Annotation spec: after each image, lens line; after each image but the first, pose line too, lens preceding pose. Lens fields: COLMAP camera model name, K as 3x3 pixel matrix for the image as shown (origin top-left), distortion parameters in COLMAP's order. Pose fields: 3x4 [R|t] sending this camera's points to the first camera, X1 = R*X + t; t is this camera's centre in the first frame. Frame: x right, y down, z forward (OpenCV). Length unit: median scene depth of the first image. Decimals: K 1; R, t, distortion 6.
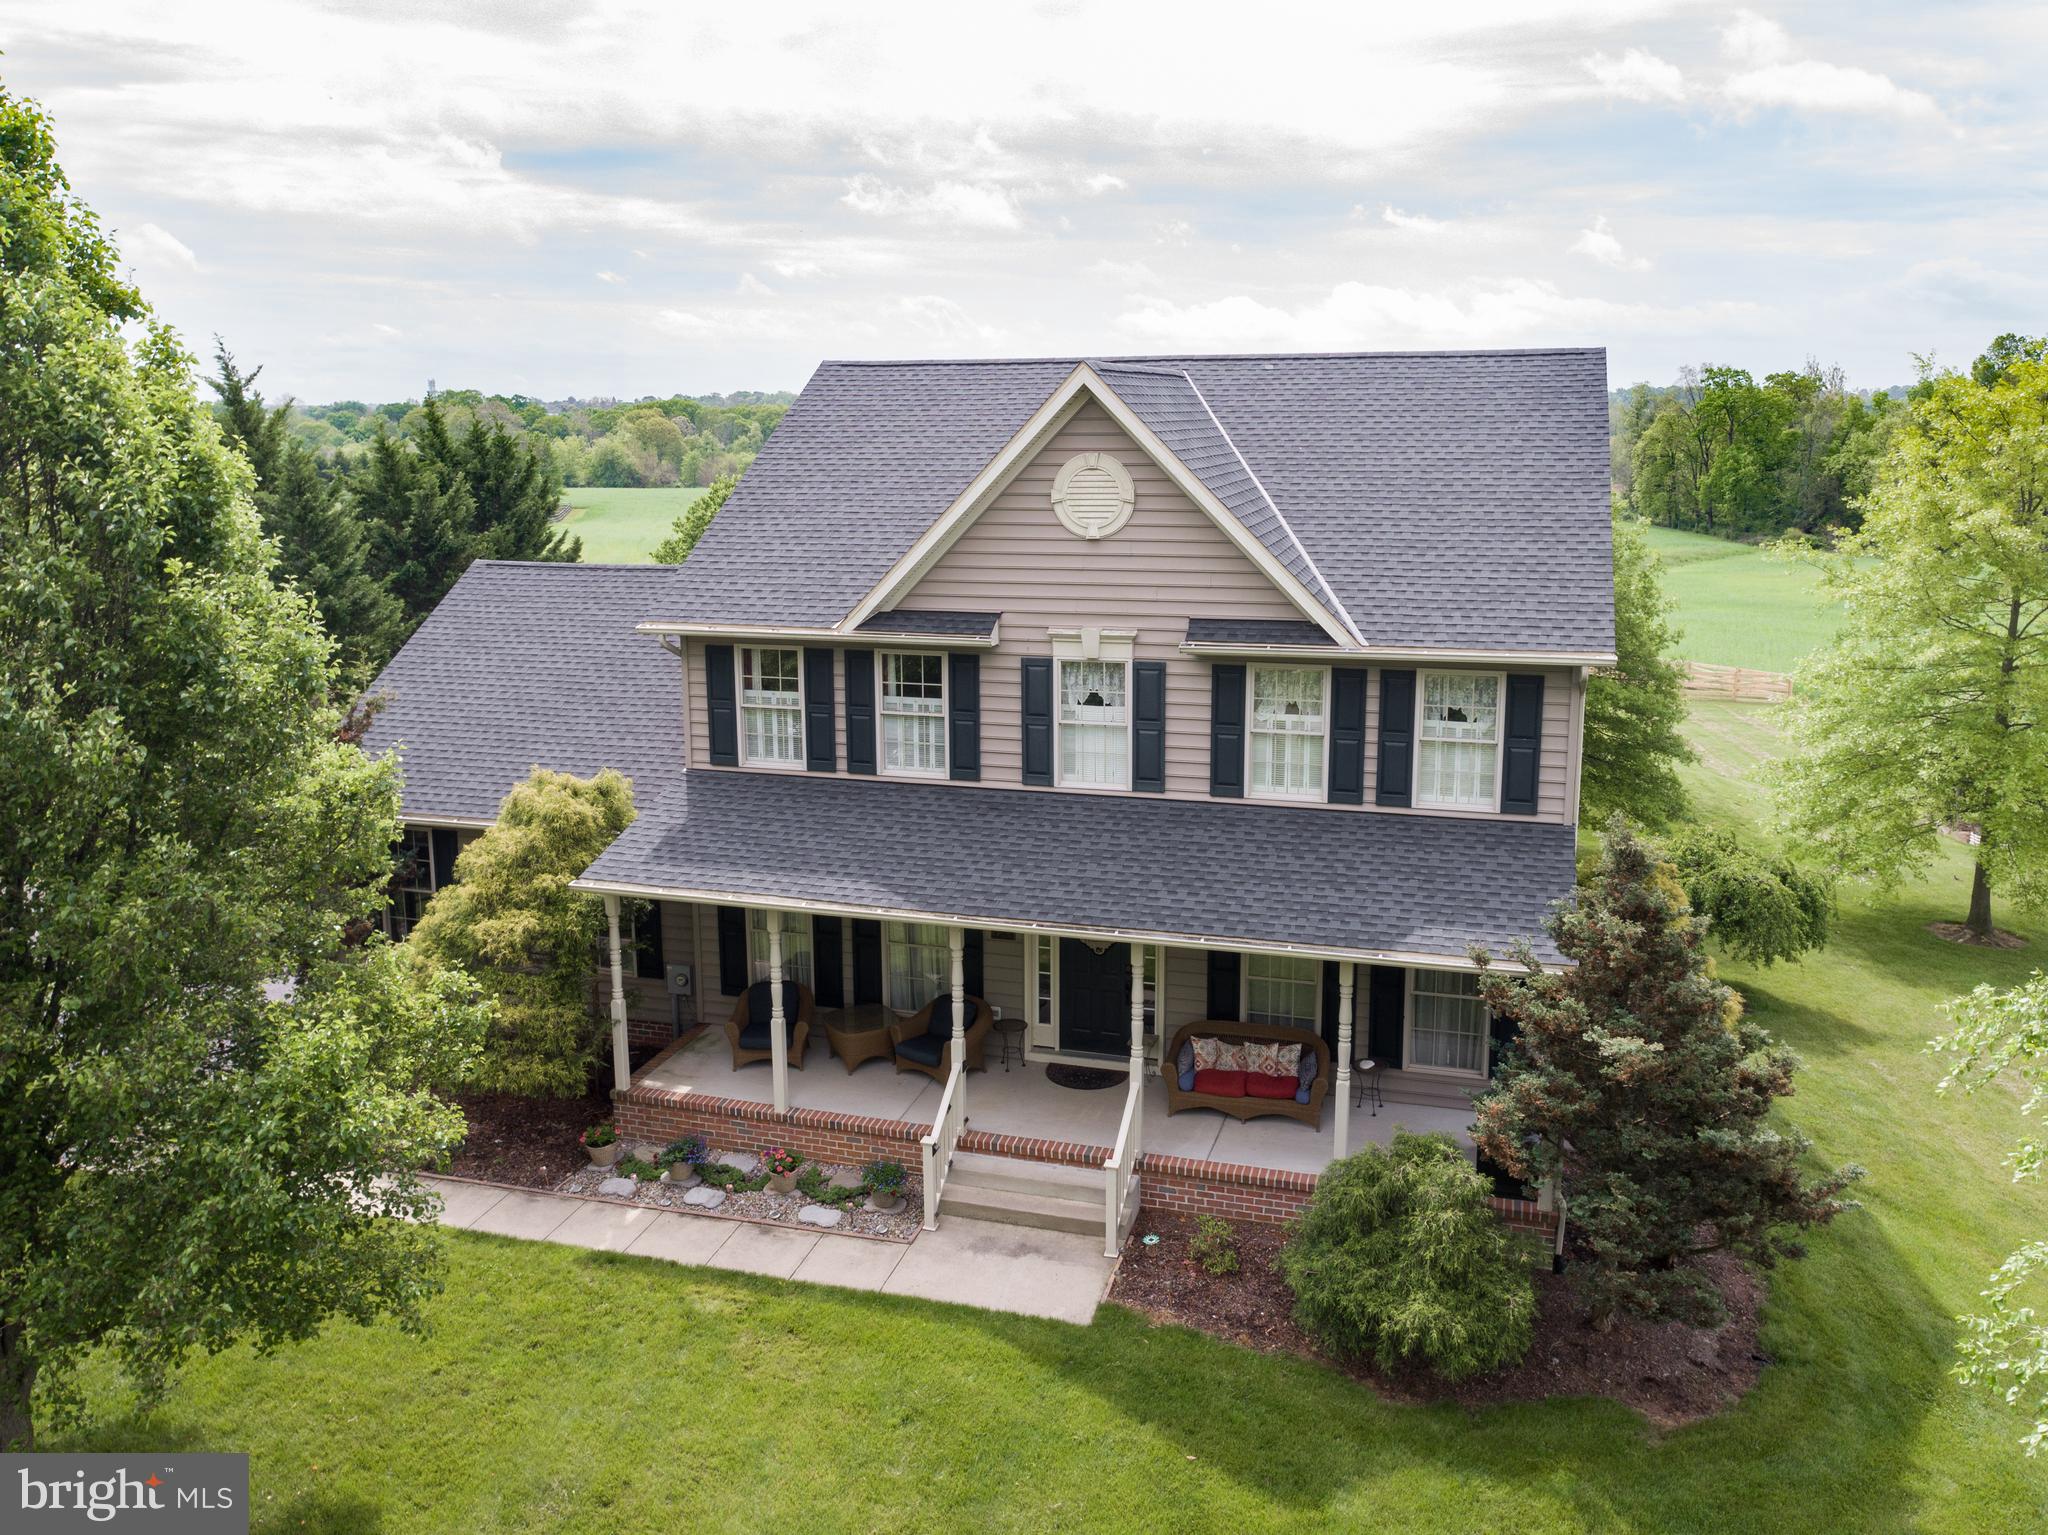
lens RADIAL K [[1580.5, 0, 1024.0], [0, 1580.5, 767.5], [0, 0, 1]] dist [-0.011444, 0.003453]
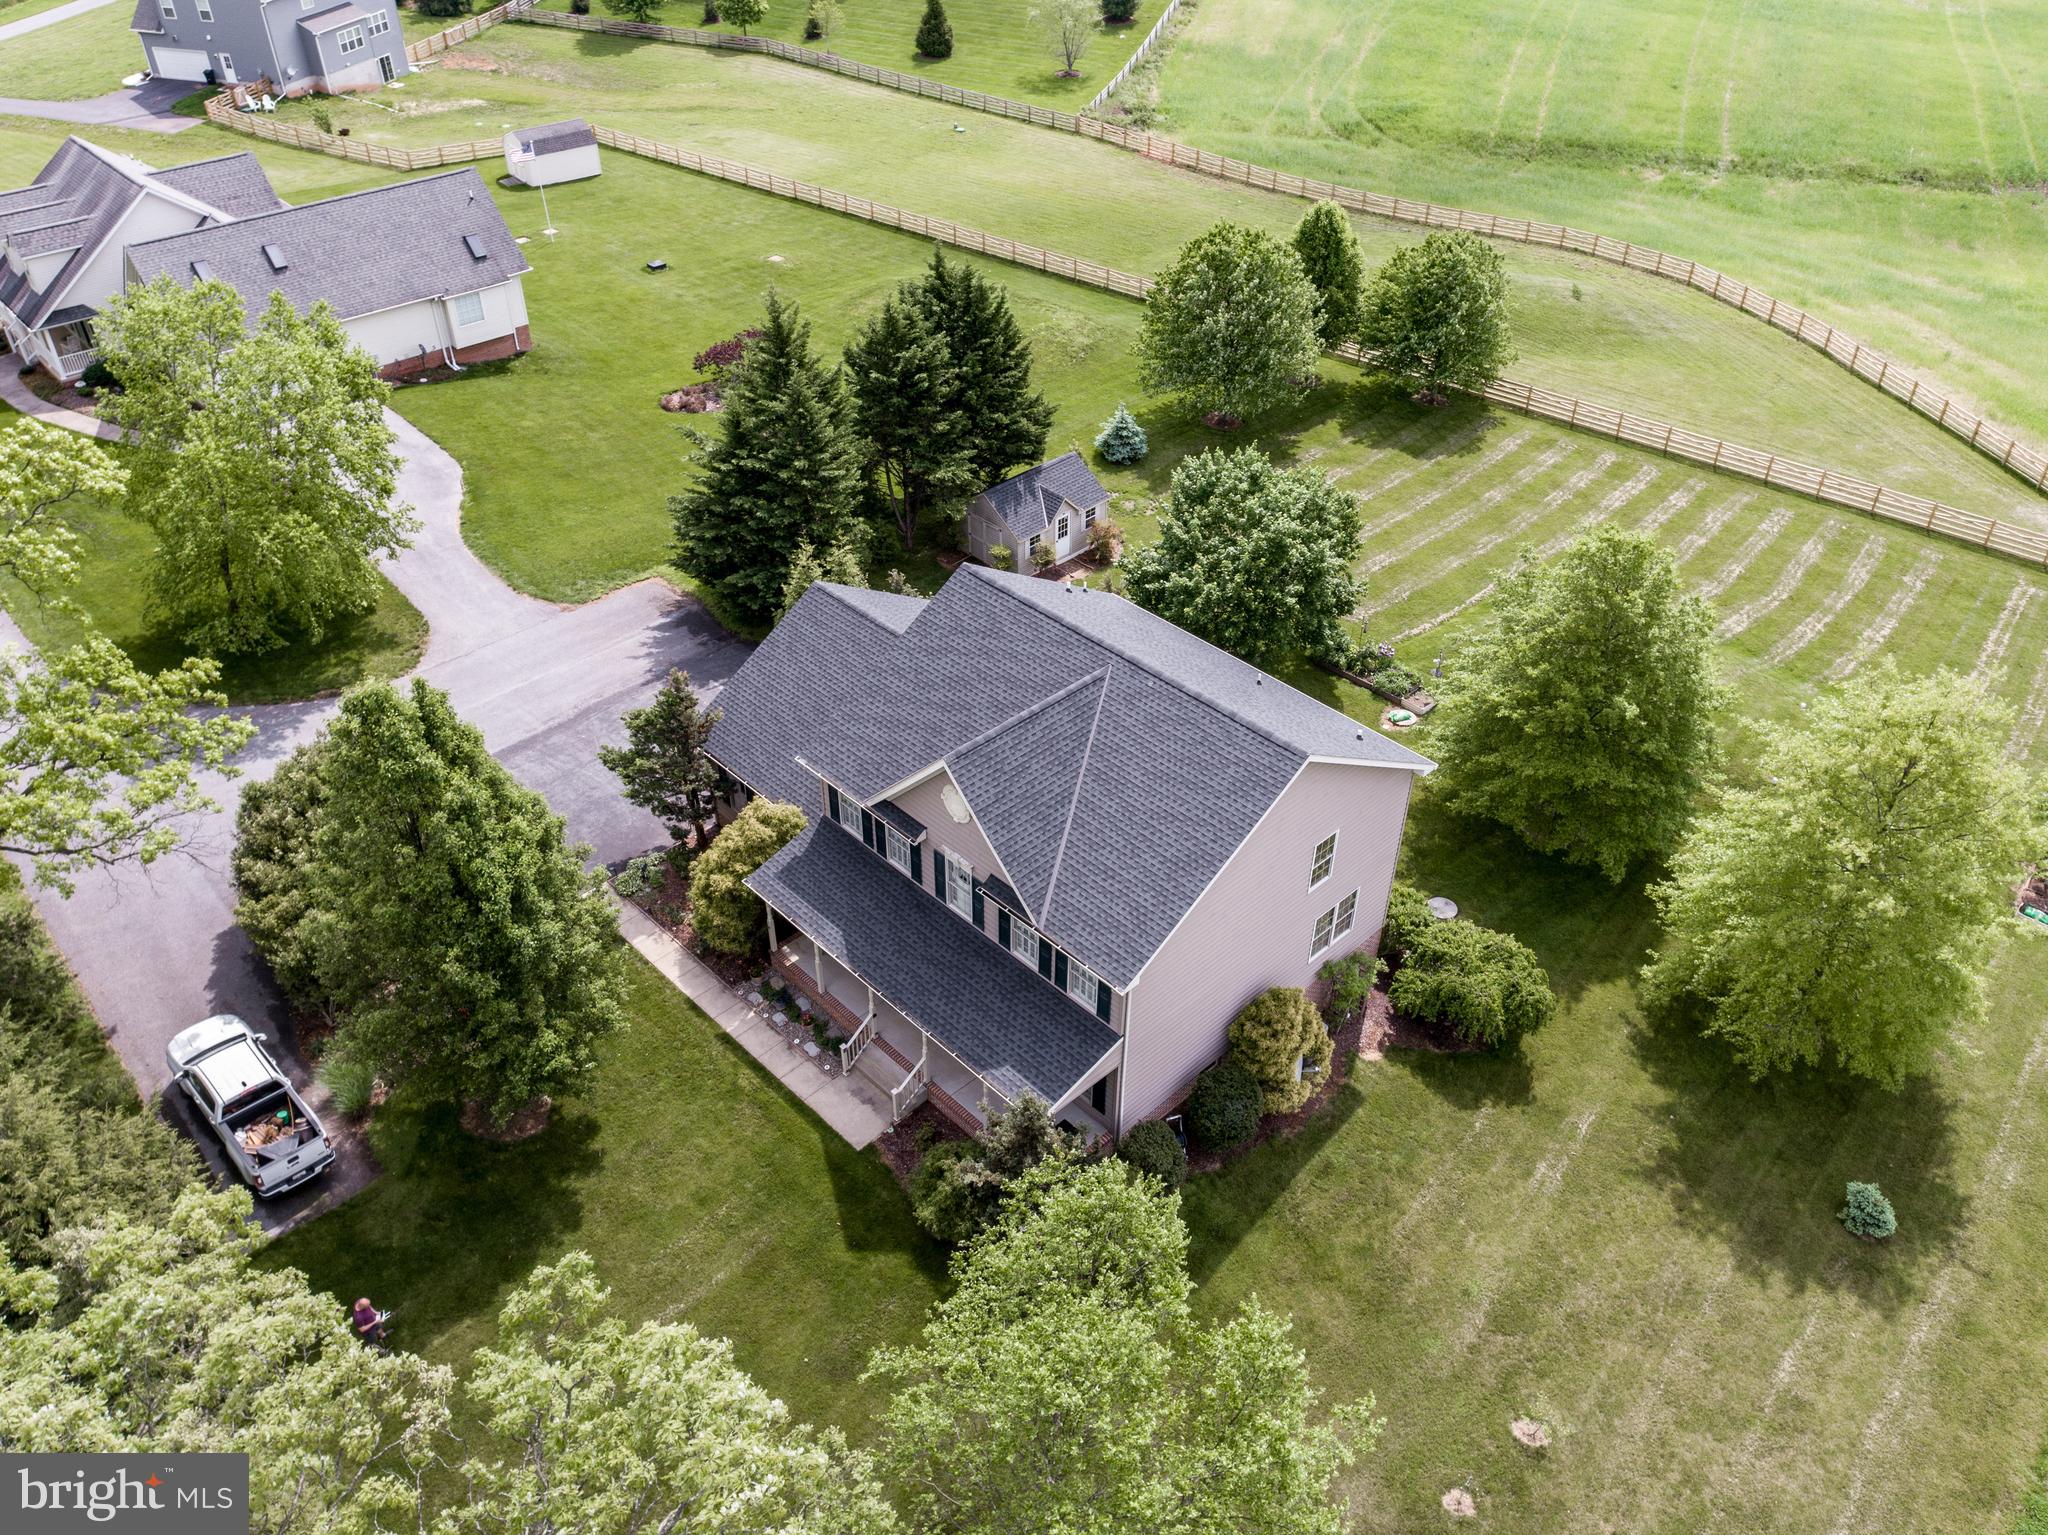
lens RADIAL K [[1580.5, 0, 1024.0], [0, 1580.5, 767.5], [0, 0, 1]] dist [-0.011444, 0.003453]
pose [[0.870094, 0.311968, -0.381592, 0.865042], [-0.120570, 0.885396, 0.448929, -1.119767], [0.477912, -0.344601, 0.807992, -0.564230]]
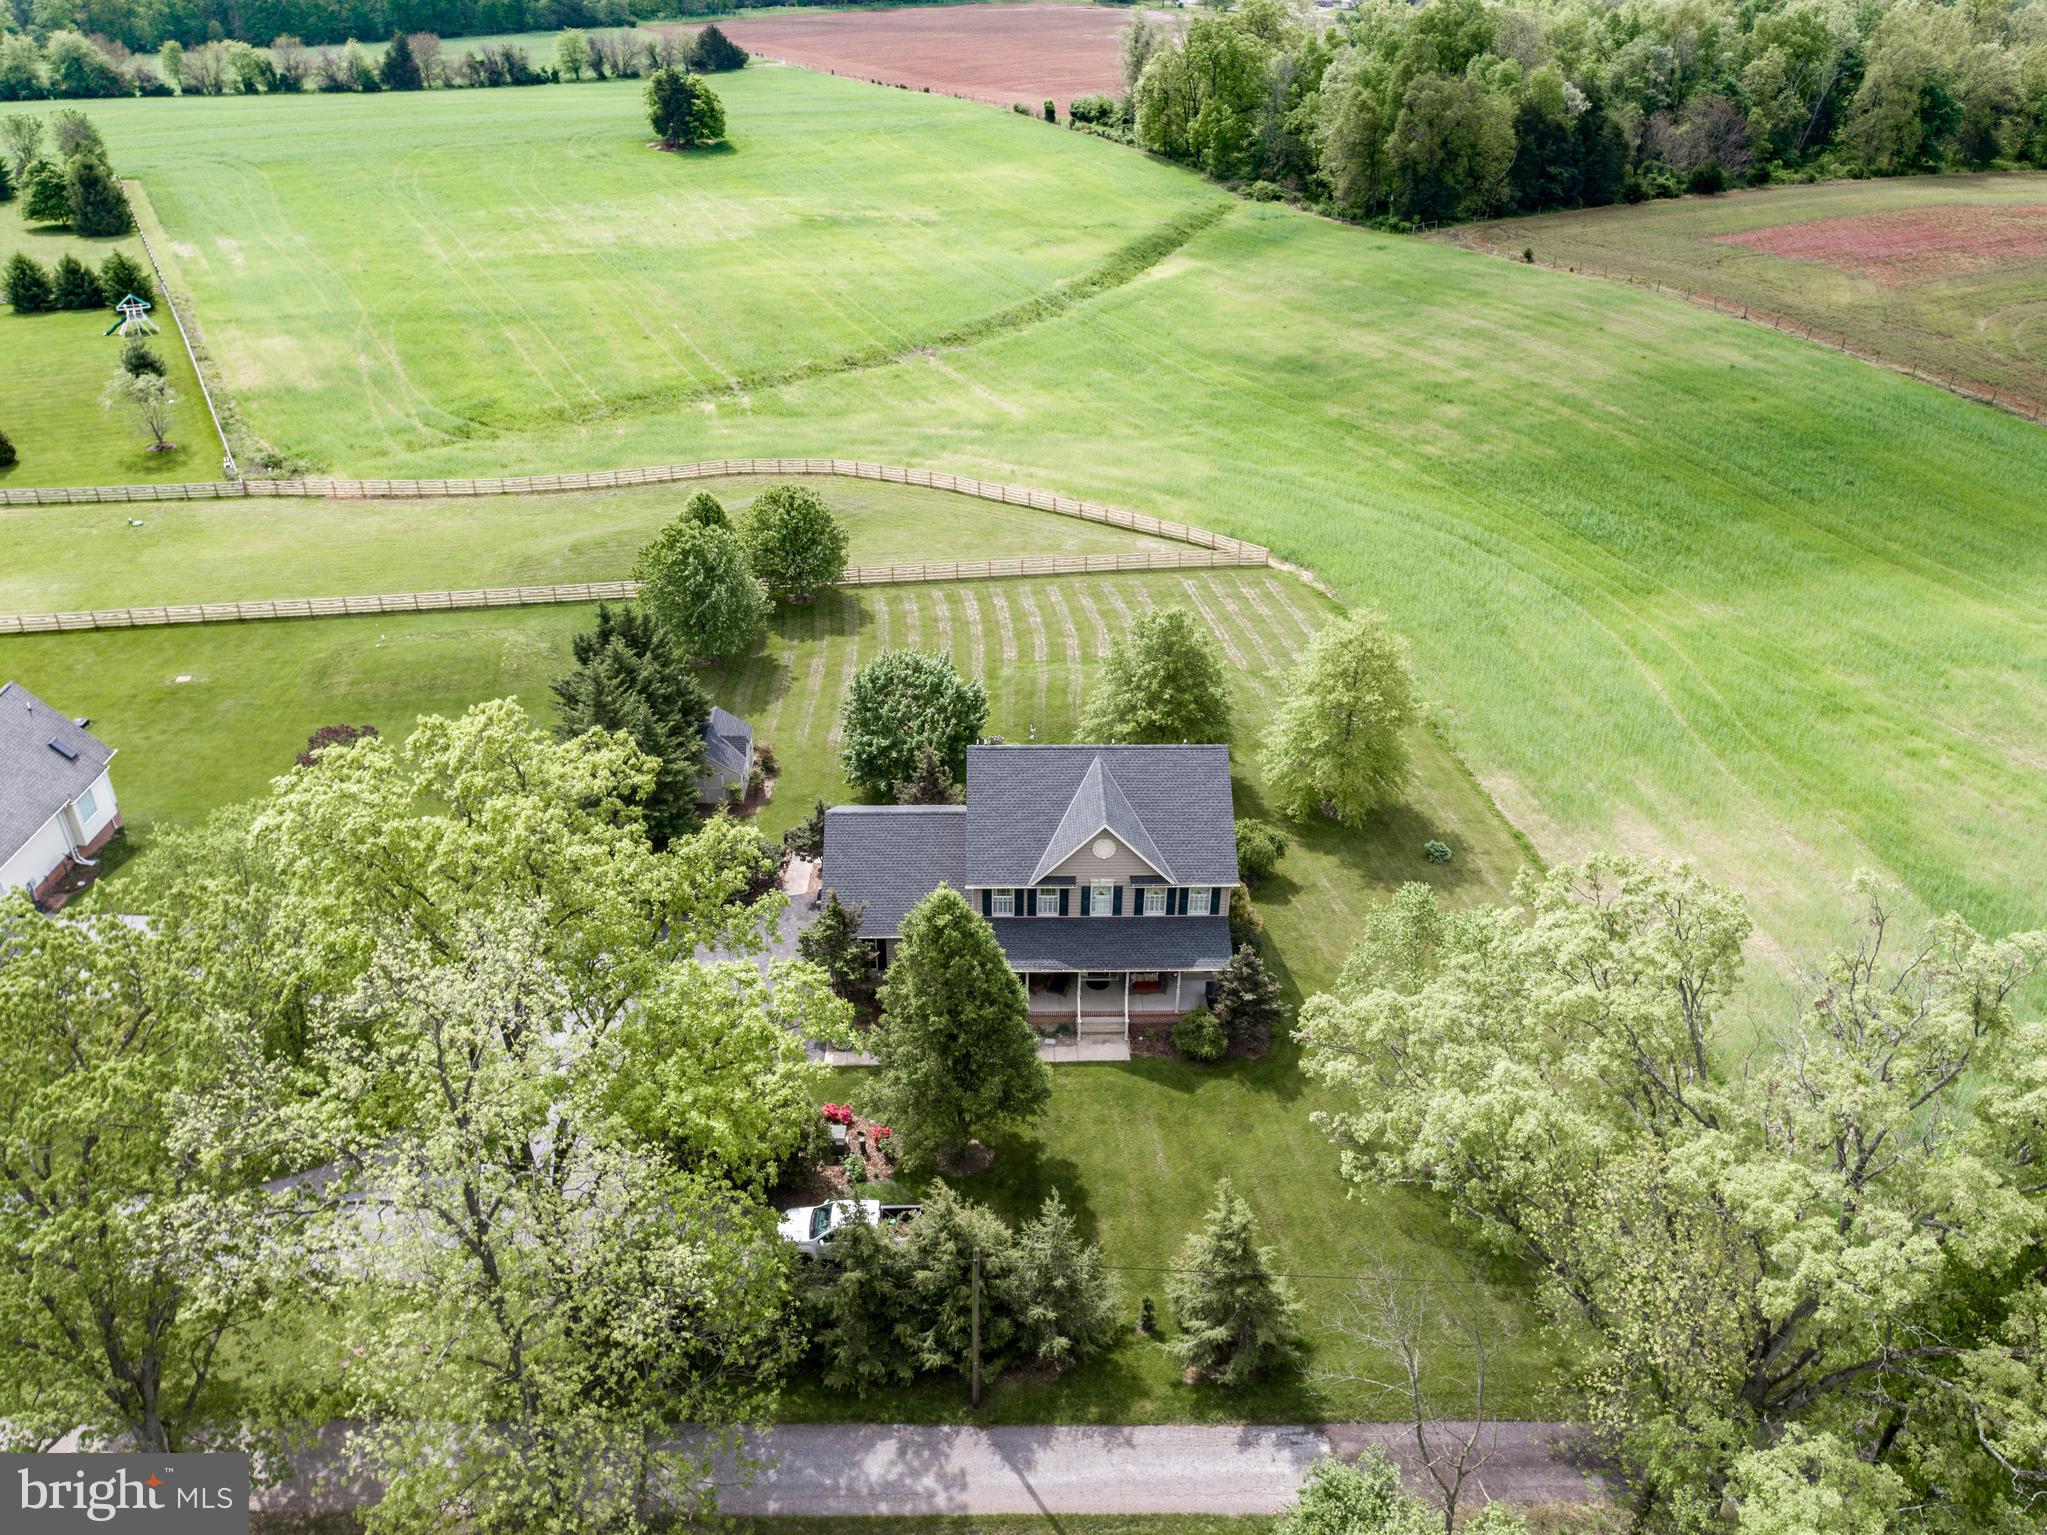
lens RADIAL K [[1579.7, 0, 1023.5], [0, 1579.7, 767.5], [0, 0, 1]] dist [-0.011444, 0.003453]
pose [[0.949756, -0.144057, 0.277867, -1.115195], [0.047772, 0.944102, 0.326174, -1.541145], [-0.309323, -0.296512, 0.903549, -2.175192]]
